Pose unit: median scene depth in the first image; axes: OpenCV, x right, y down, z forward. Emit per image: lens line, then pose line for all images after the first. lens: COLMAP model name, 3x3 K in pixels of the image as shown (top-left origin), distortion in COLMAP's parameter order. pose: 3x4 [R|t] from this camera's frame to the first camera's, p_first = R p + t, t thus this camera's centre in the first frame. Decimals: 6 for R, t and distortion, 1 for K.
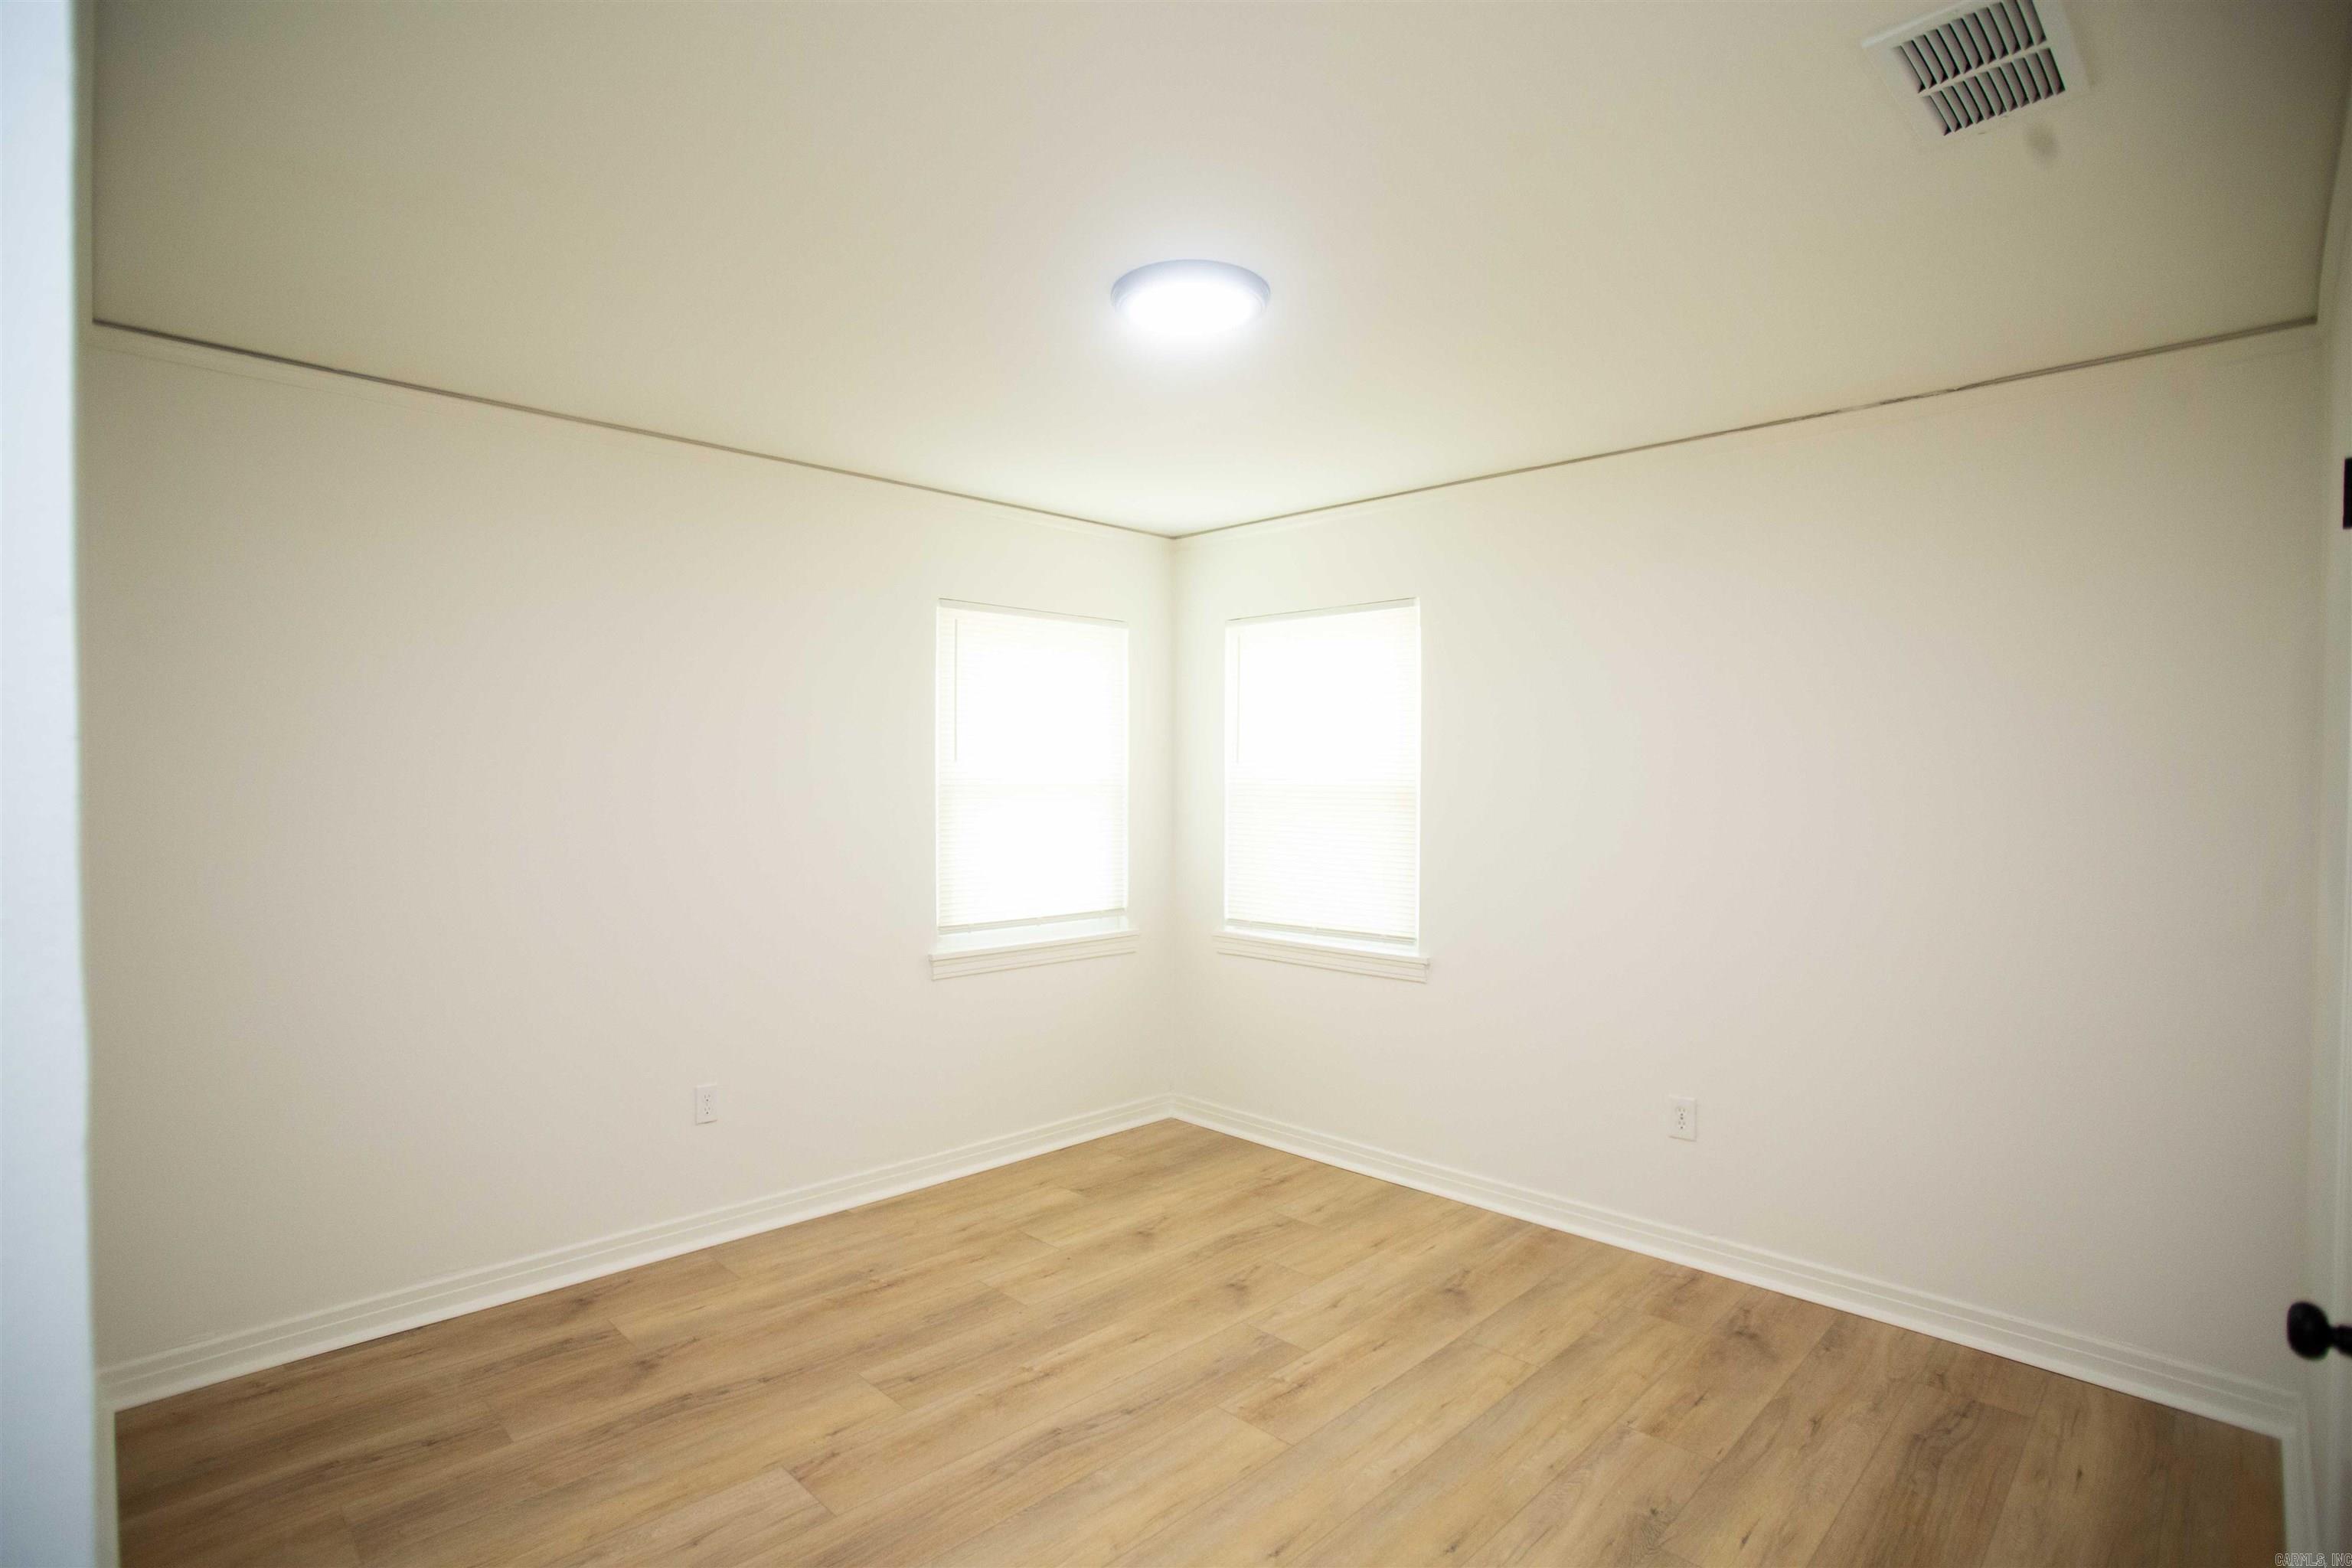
lens RADIAL K [[1165.9, 0, 1167.0], [0, 1165.9, 774.2], [0, 0, 1]] dist [0.005356, 0.000795]
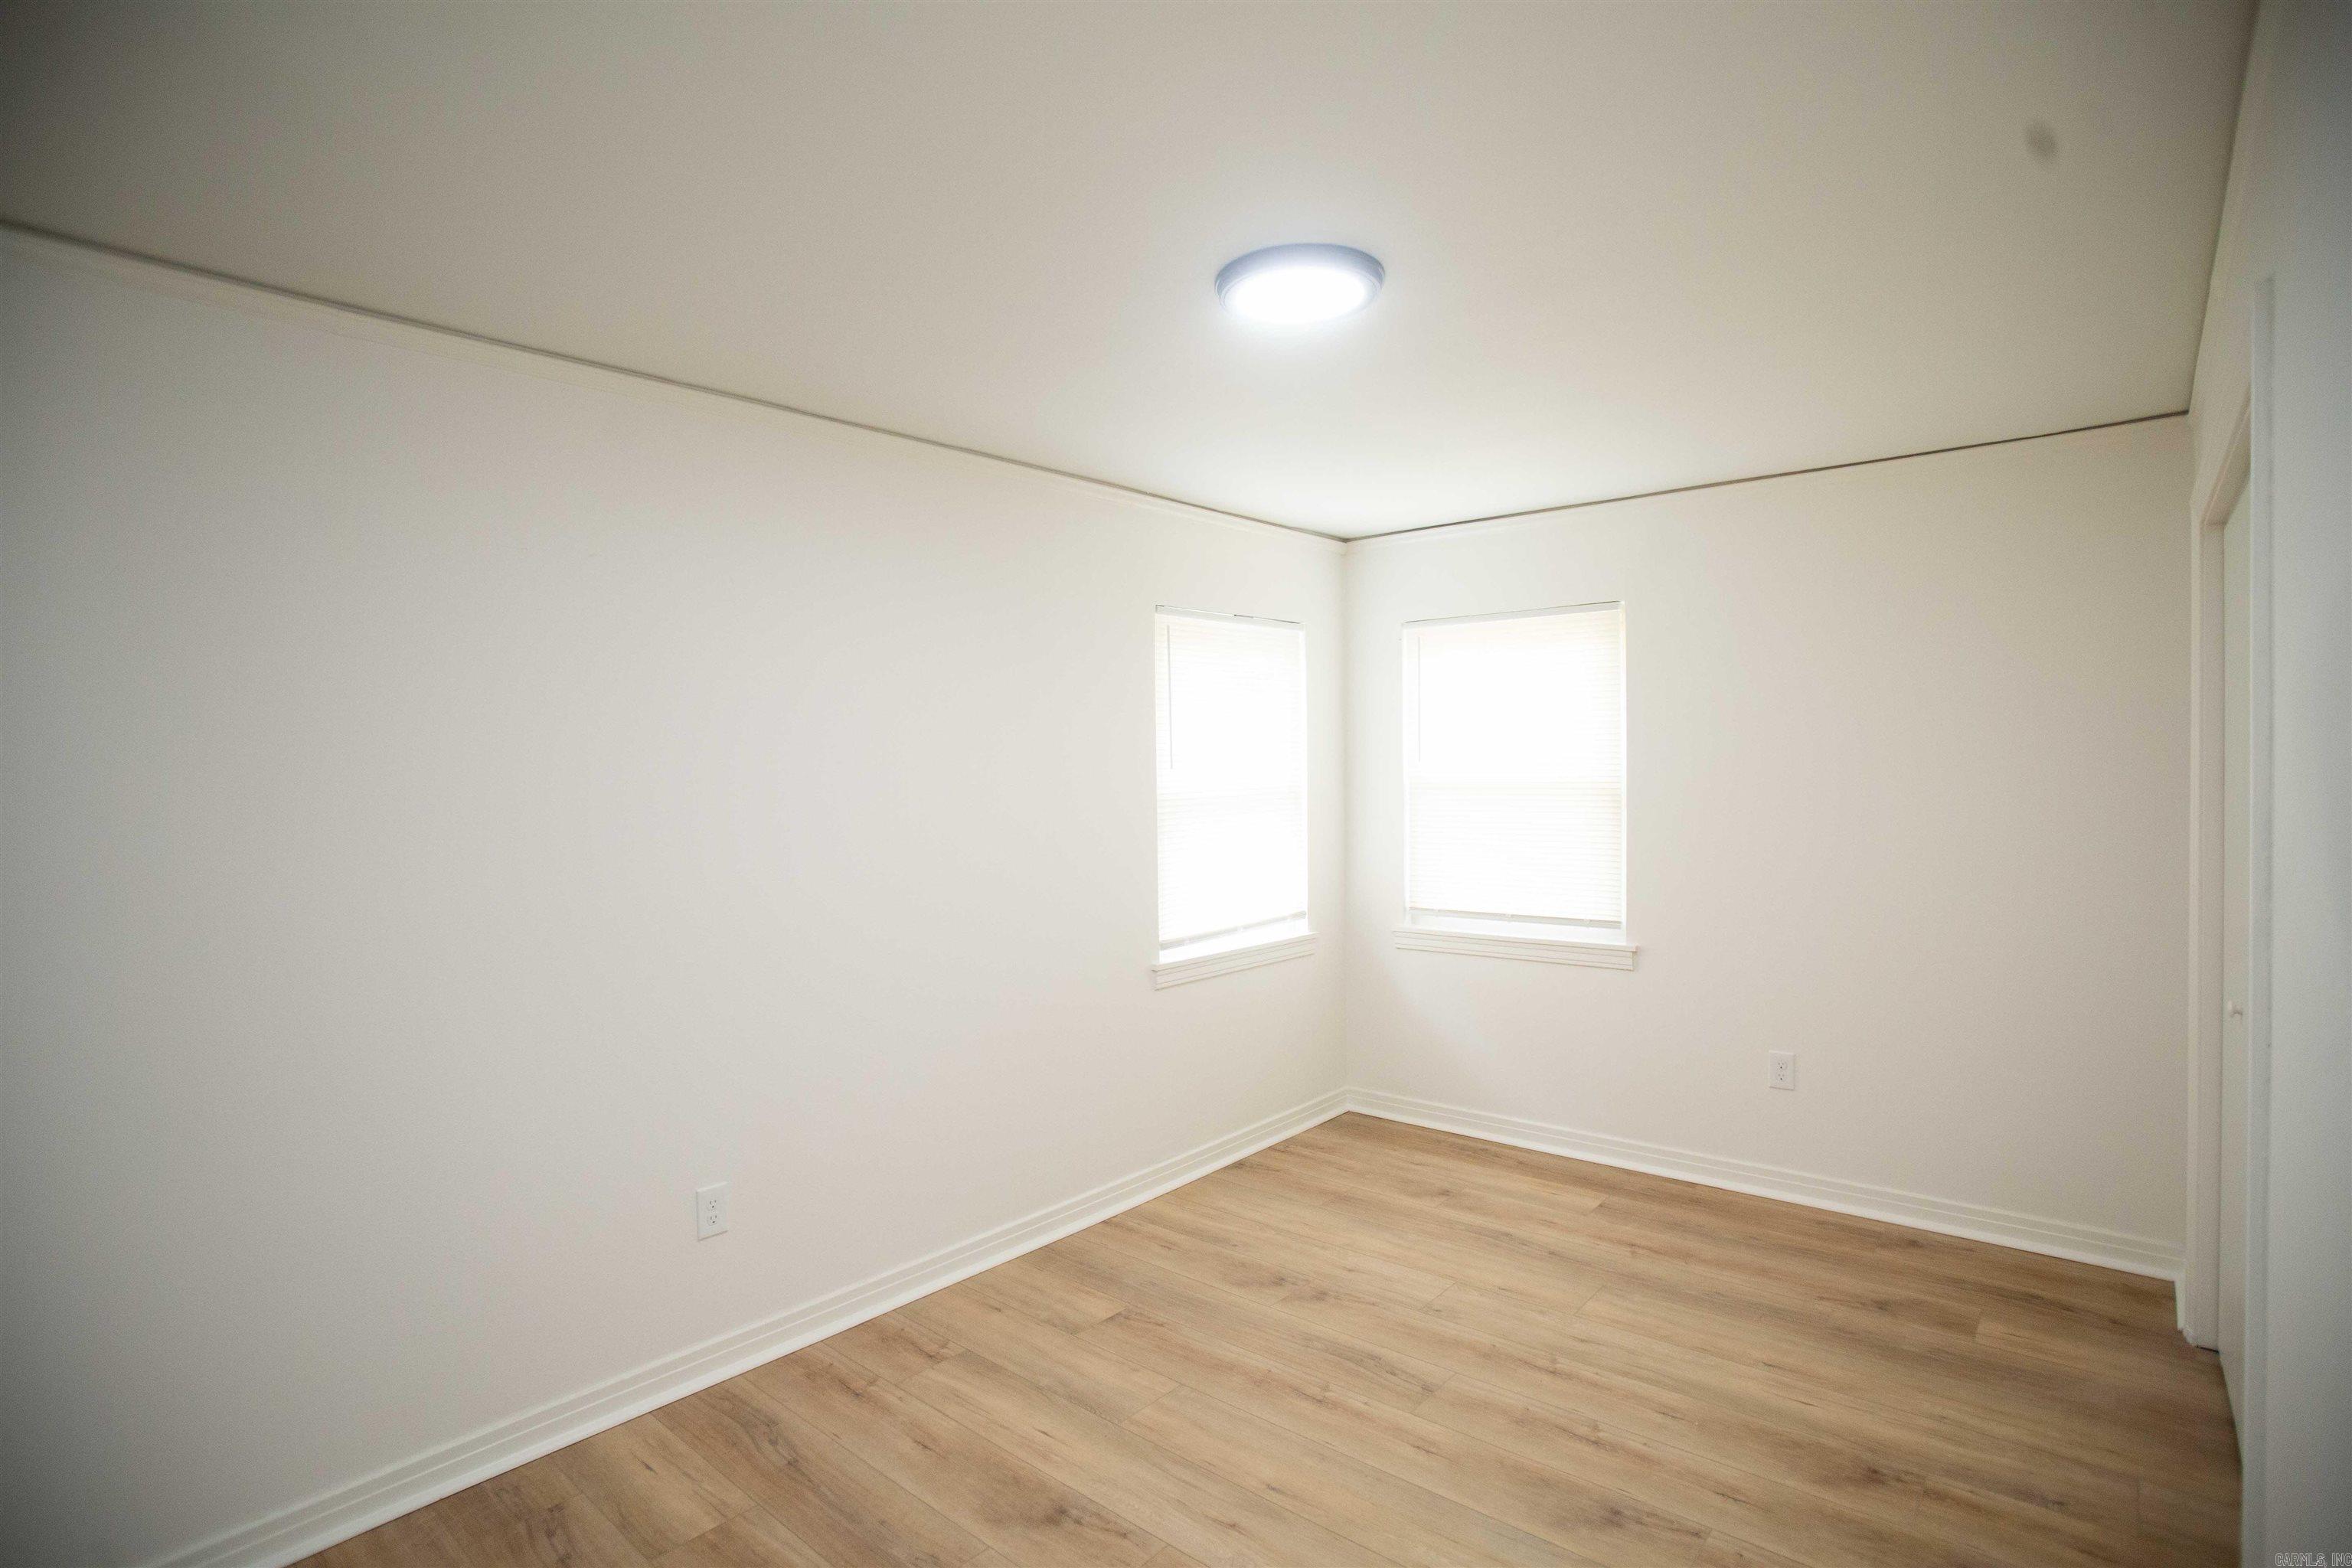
lens RADIAL K [[1165.9, 0, 1170.2], [0, 1165.9, 784.7], [0, 0, 1]] dist [0.005356, 0.000795]
pose [[0.975911, -0.035270, 0.215298, -0.367391], [0.029659, 0.999132, 0.029235, -0.026348], [-0.216142, -0.022145, 0.976111, 0.050742]]
